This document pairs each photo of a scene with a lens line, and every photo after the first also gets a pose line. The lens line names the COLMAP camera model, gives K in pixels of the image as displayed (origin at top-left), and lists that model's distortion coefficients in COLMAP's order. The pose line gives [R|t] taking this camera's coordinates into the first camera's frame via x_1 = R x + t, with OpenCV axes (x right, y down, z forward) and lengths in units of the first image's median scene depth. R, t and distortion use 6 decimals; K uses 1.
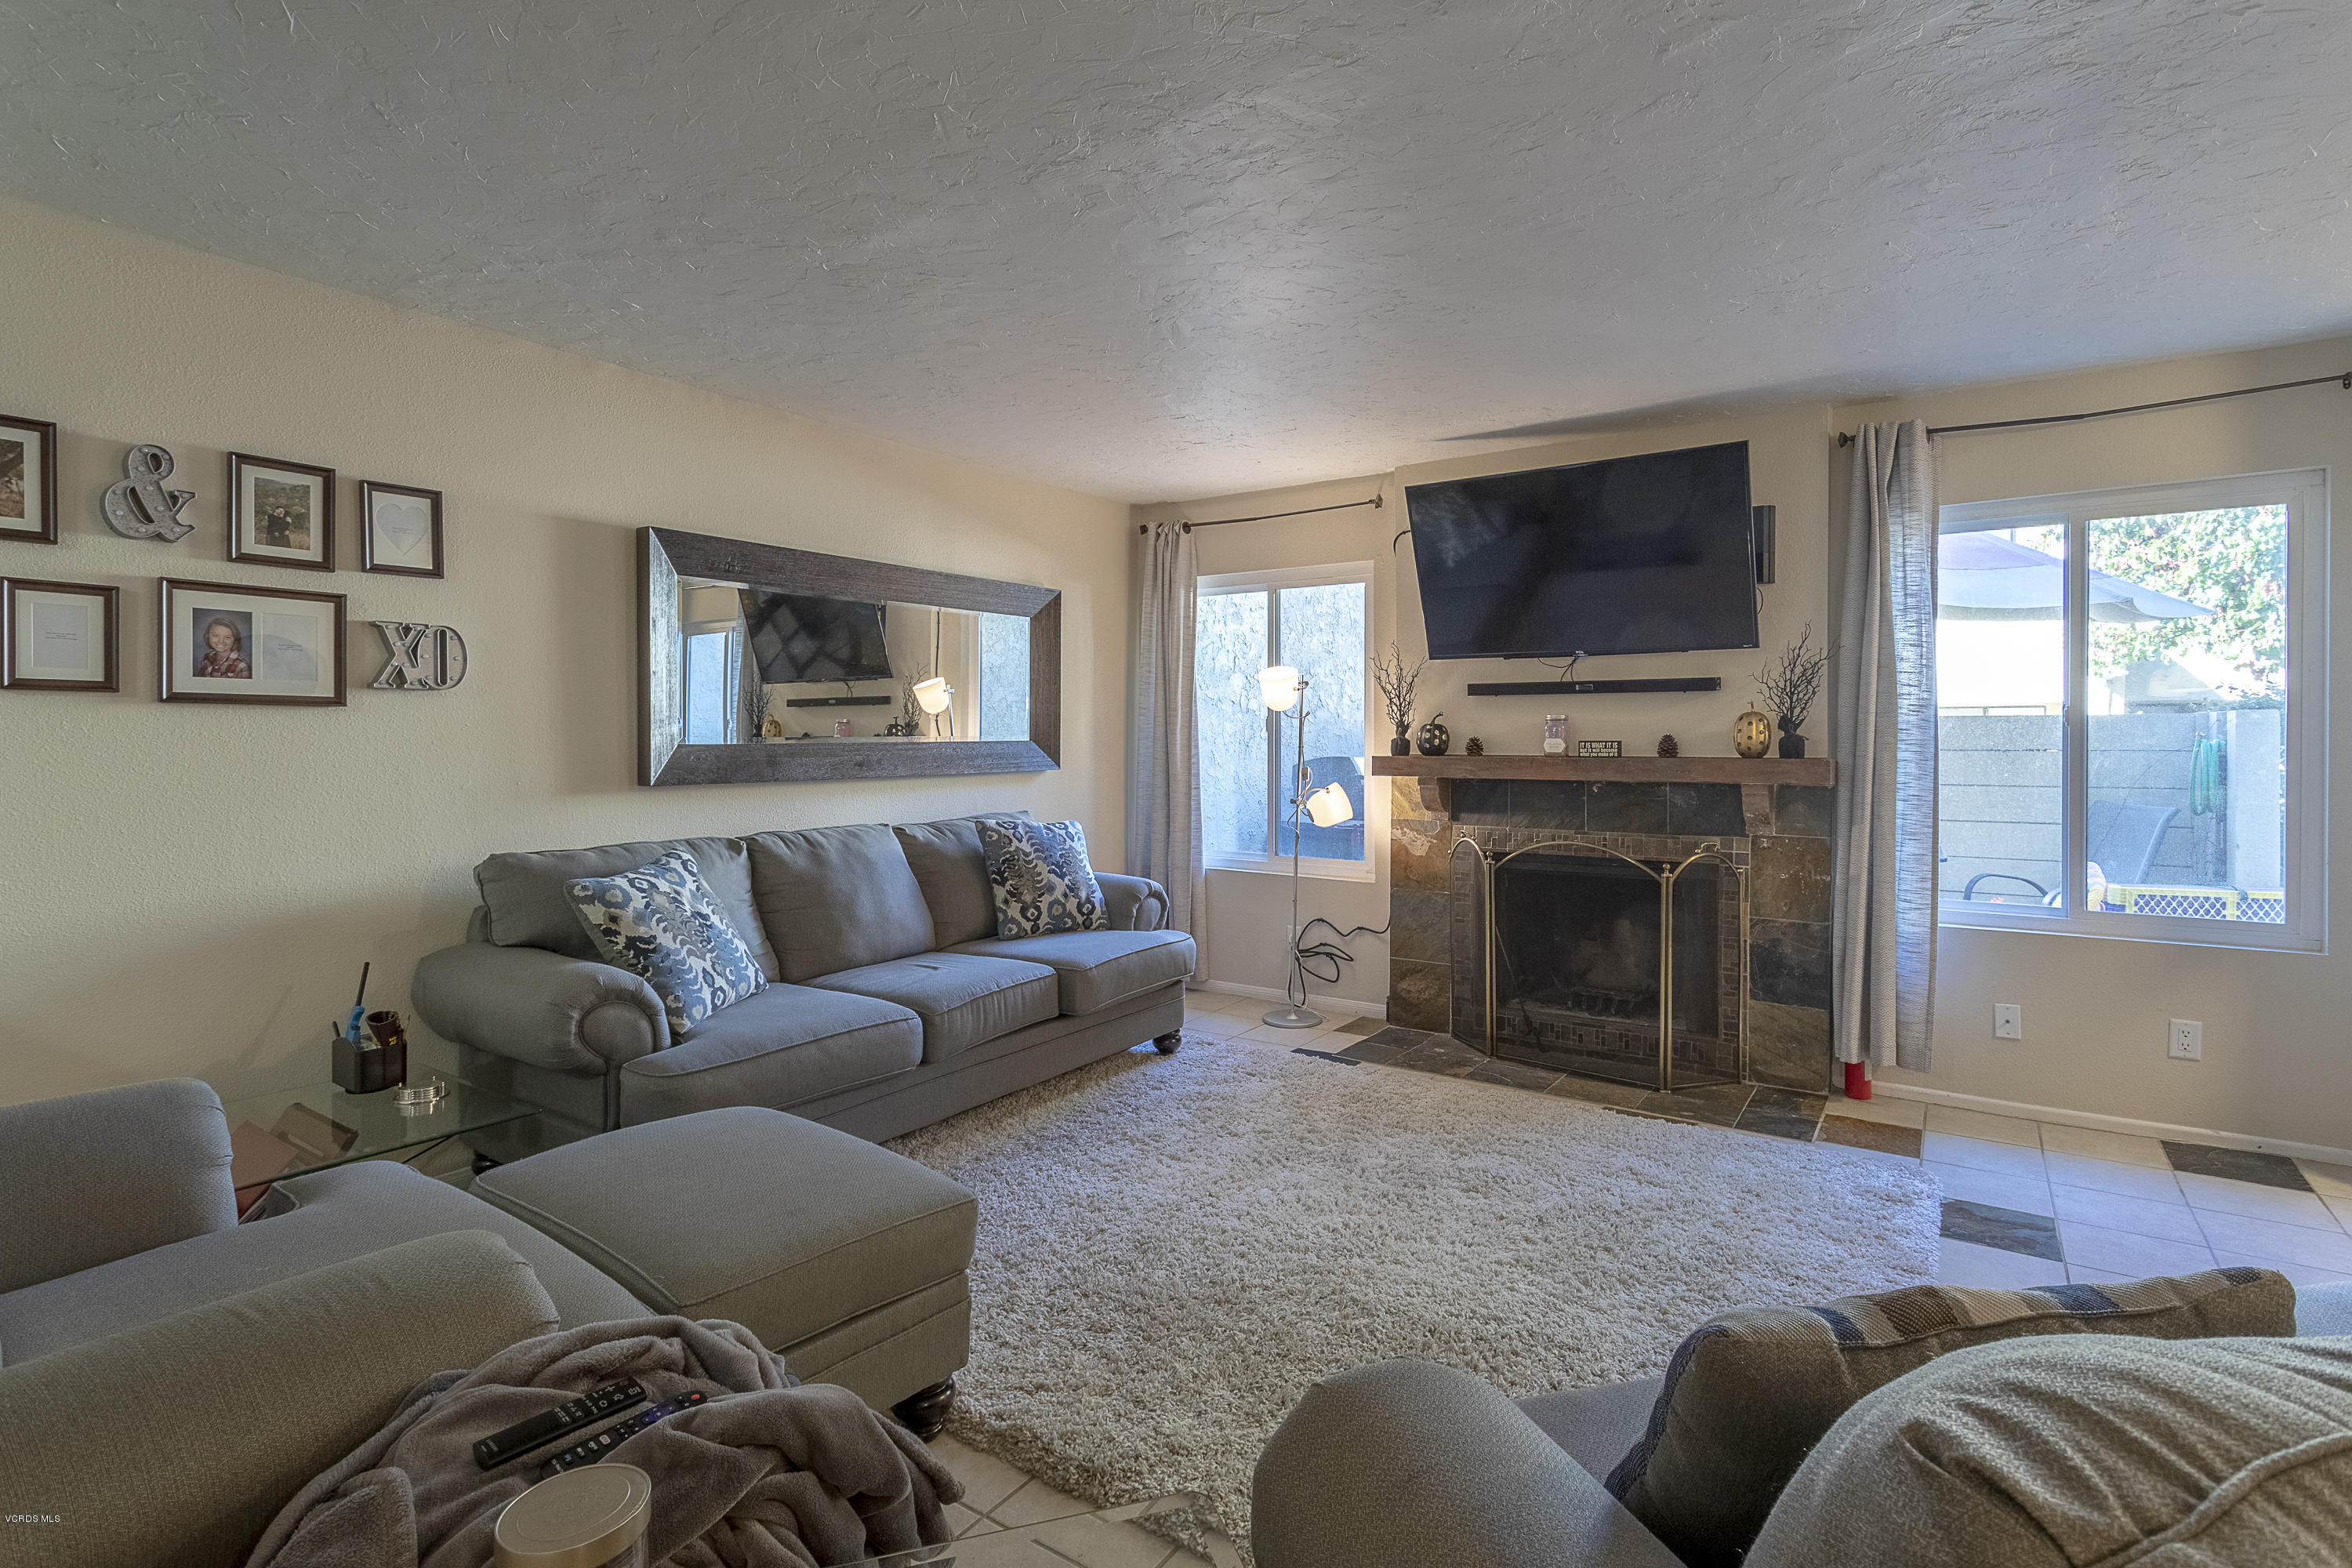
lens RADIAL K [[1138.9, 0, 1178.0], [0, 1138.9, 740.1], [0, 0, 1]] dist [-0.002659, 0.003149]
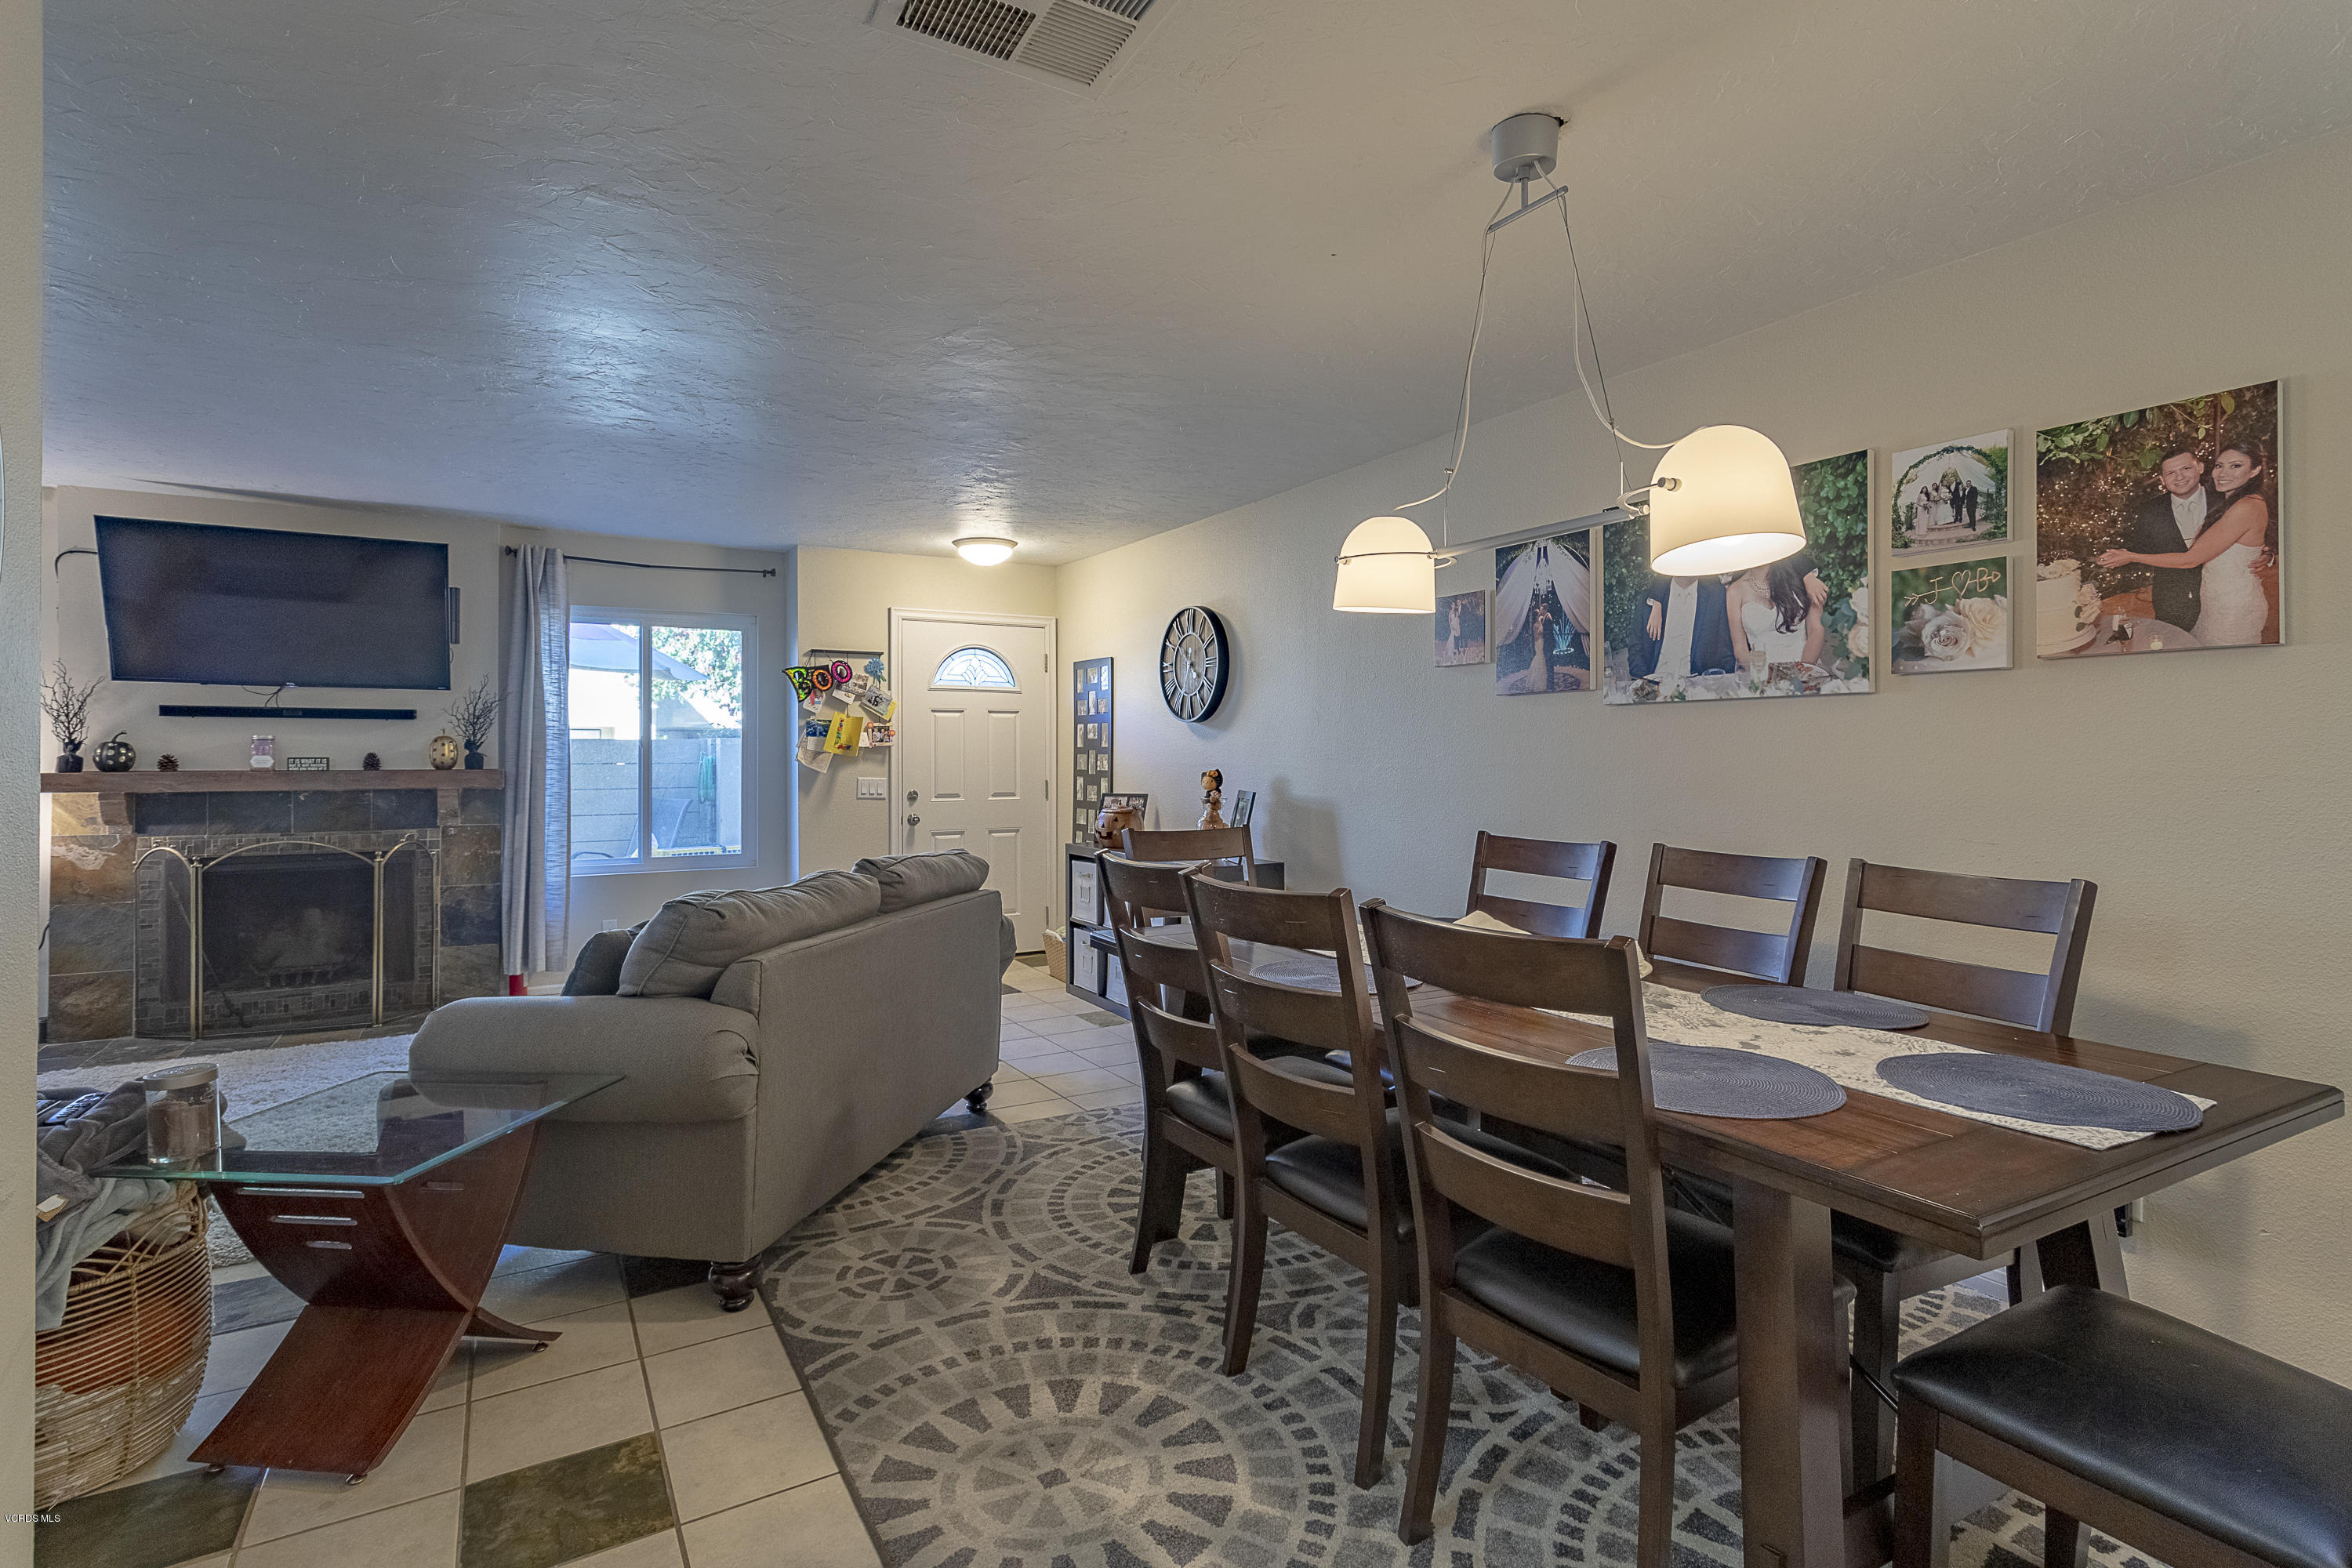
lens RADIAL K [[1138.9, 0, 1180.7], [0, 1138.9, 752.3], [0, 0, 1]] dist [-0.002659, 0.003149]
pose [[0.422696, 0.001462, 0.906270, -0.359277], [0.001903, 0.999995, -0.002501, -0.000093], [-0.906269, 0.002782, 0.422691, -0.381129]]
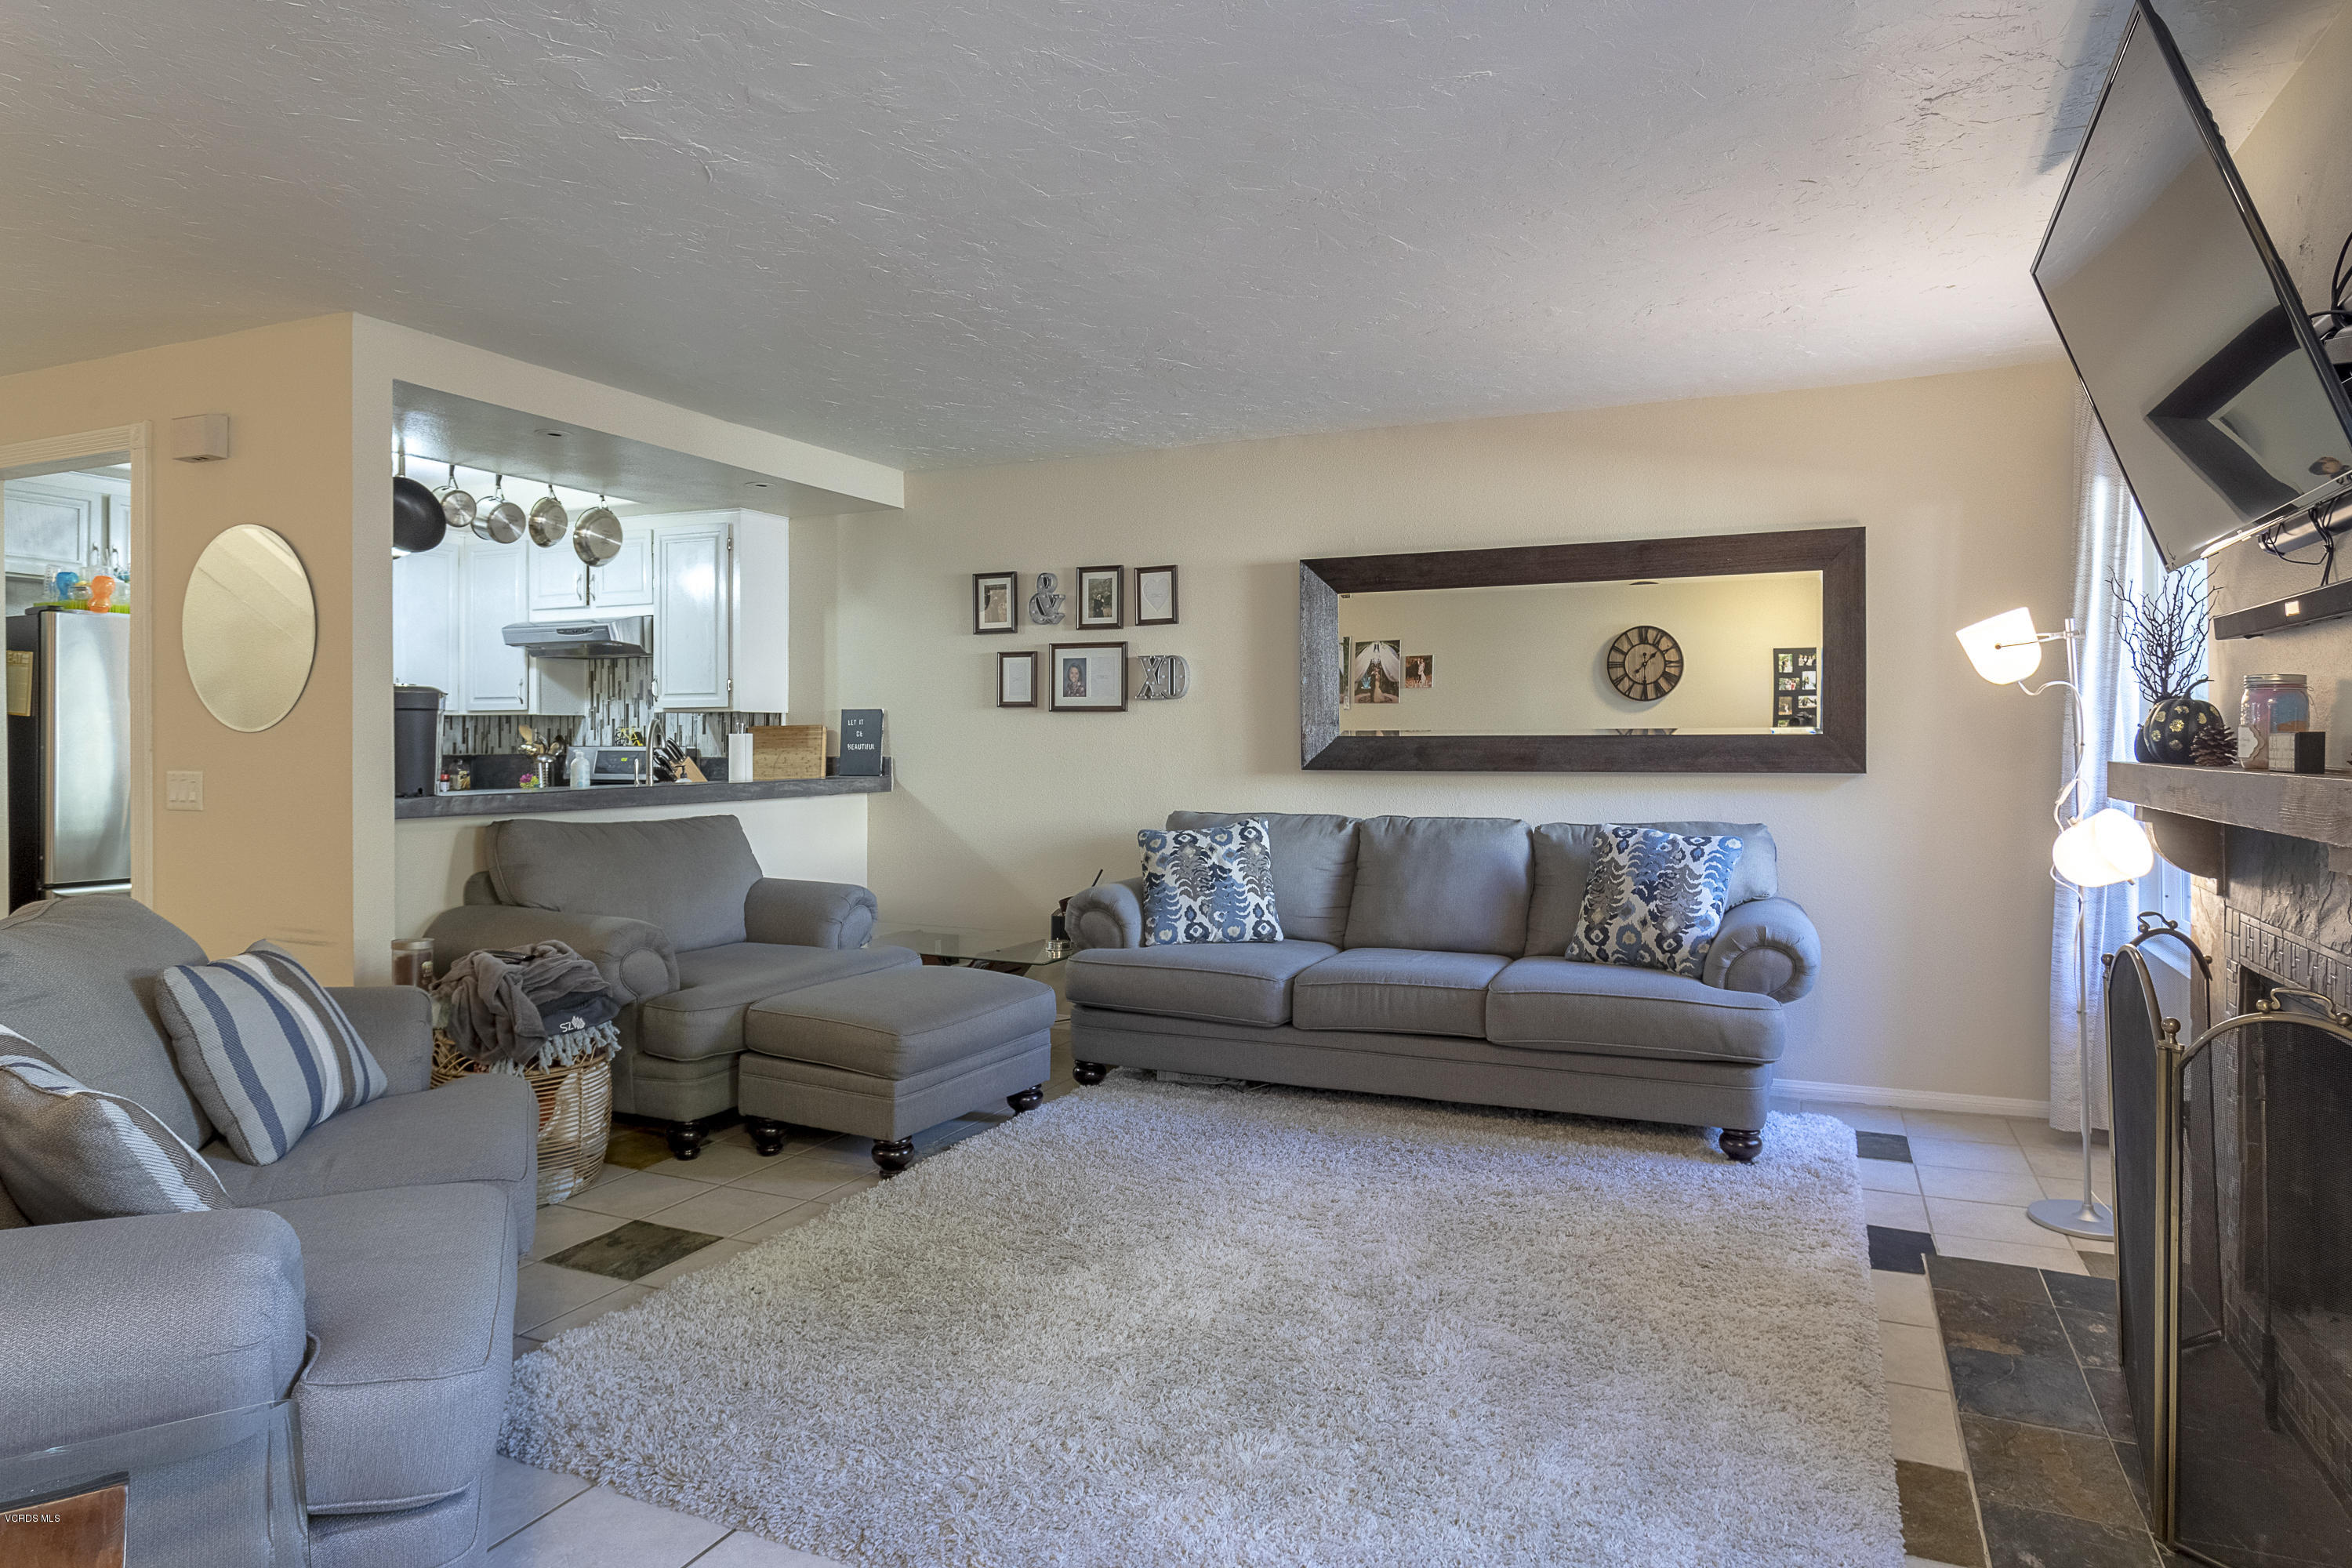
lens RADIAL K [[1386.4, 0, 1193.8], [0, 1386.4, 736.2], [0, 0, 1]] dist [-0.002961, -0.000650]
pose [[0.179719, 0.003509, -0.983712, 0.893989], [0.000563, 0.999993, 0.003670, -0.001415], [0.983718, -0.001213, 0.179716, 0.549531]]
